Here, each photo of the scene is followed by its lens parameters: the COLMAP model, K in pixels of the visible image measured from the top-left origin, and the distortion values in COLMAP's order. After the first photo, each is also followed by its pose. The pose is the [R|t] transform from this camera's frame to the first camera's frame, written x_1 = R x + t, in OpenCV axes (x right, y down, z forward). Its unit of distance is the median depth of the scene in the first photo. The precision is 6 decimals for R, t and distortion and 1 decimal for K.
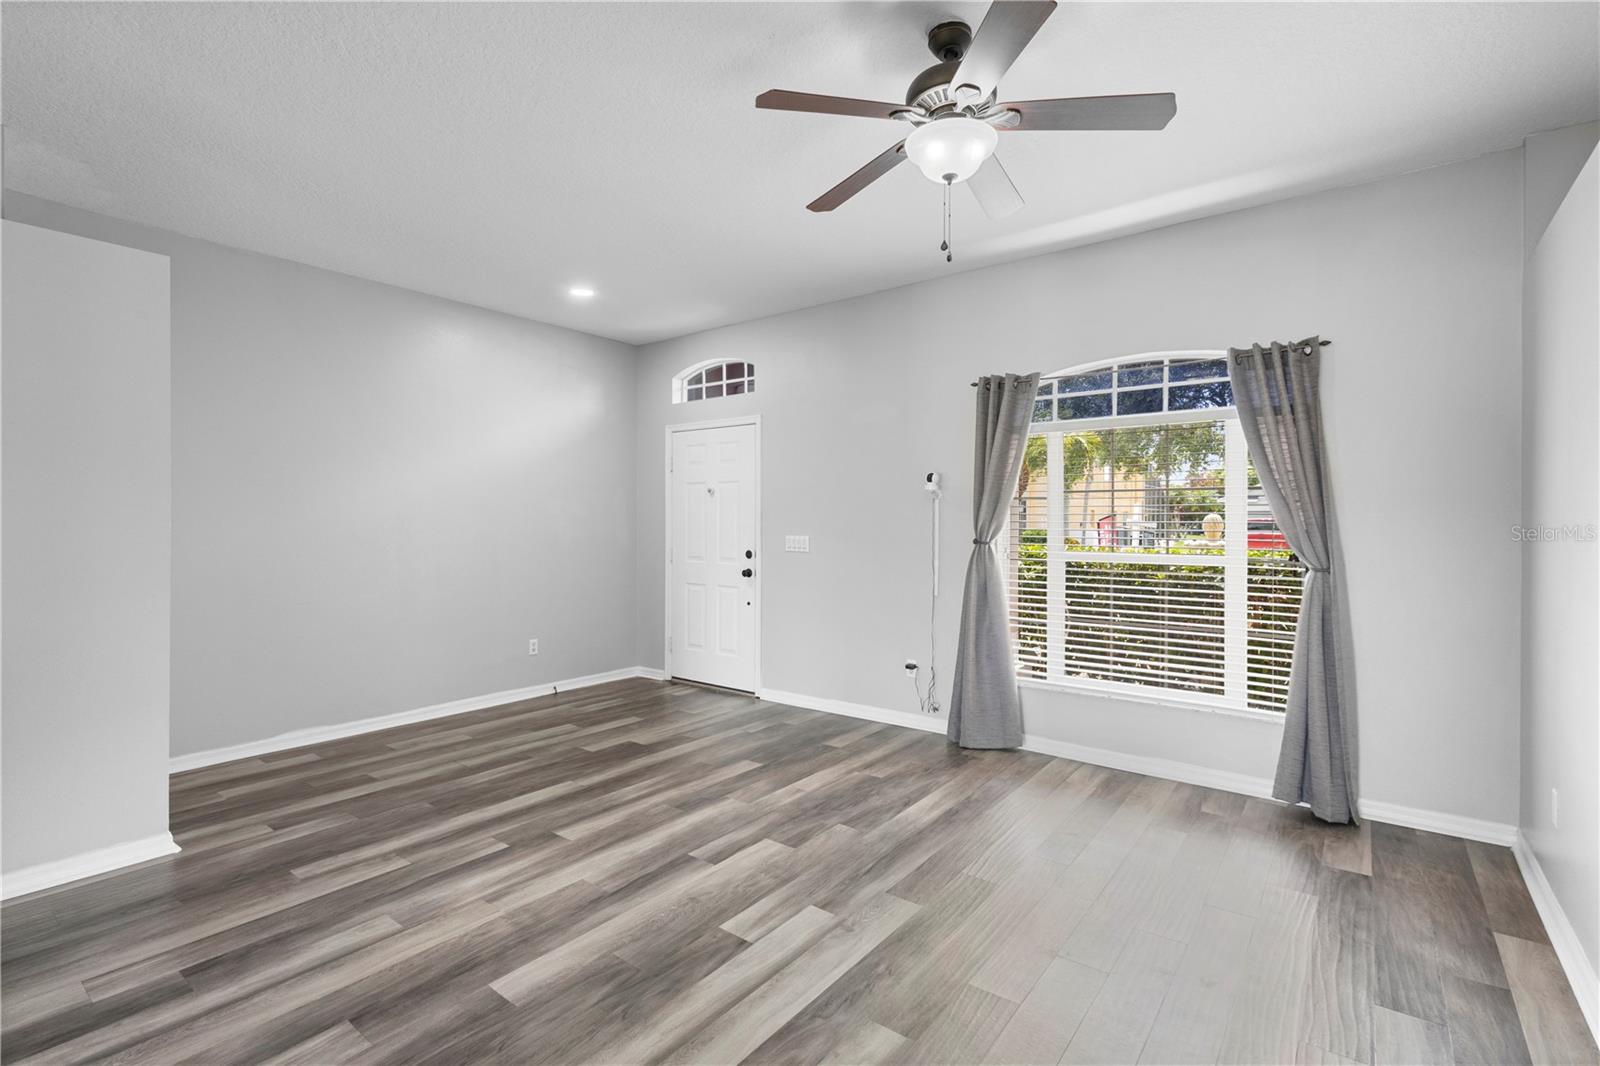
lens RADIAL K [[732.3, 0, 797.7], [0, 732.3, 525.9], [0, 0, 1]] dist [0.005696, -0.000605]
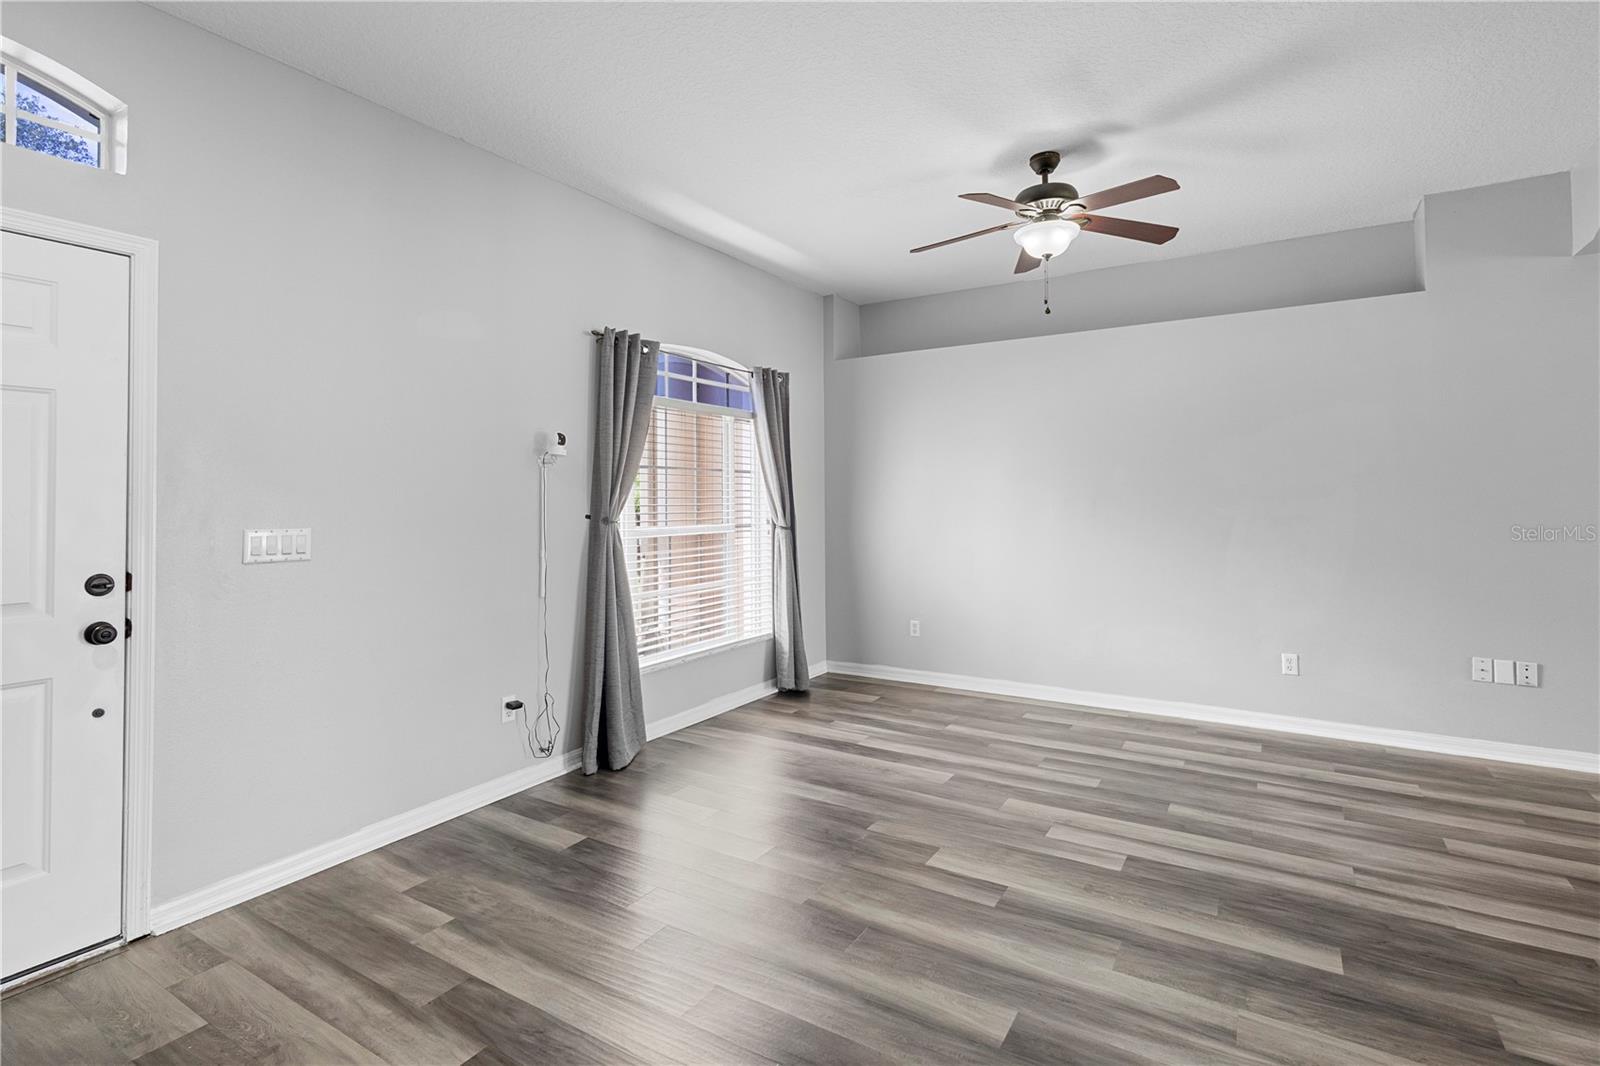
lens RADIAL K [[769.7, 0, 799.4], [0, 769.7, 483.6], [0, 0, 1]] dist [0.003036, -0.000462]
pose [[-0.100063, 0.015457, 0.994861, -1.054994], [0.011217, 0.999833, -0.014406, -0.009132], [-0.994918, 0.009718, -0.100220, 1.393176]]
